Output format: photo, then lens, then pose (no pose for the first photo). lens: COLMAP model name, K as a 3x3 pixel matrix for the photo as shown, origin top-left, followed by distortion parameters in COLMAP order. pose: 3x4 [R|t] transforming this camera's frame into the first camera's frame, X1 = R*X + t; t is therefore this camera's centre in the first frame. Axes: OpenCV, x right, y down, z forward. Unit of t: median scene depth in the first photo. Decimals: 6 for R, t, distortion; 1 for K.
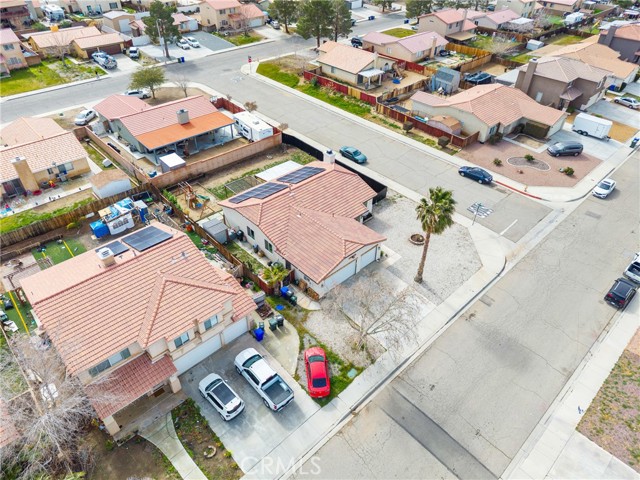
lens RADIAL K [[428.6, 0, 320.0], [0, 428.6, 240.0], [0, 0, 1]] dist [0.024988, -0.024146]
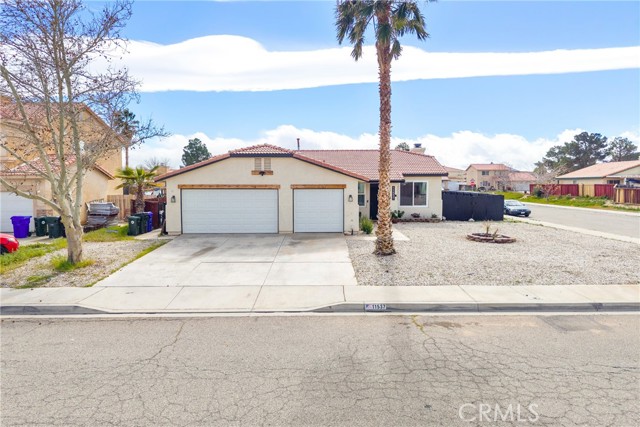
lens RADIAL K [[431.1, 0, 320.9], [0, 431.1, 197.5], [0, 0, 1]] dist [0.001268, -0.002779]
pose [[0.725932, 0.003383, -0.687758, 0.323418], [-0.422635, 0.791098, -0.442203, 0.174968], [0.542588, 0.611680, 0.575713, 0.555537]]
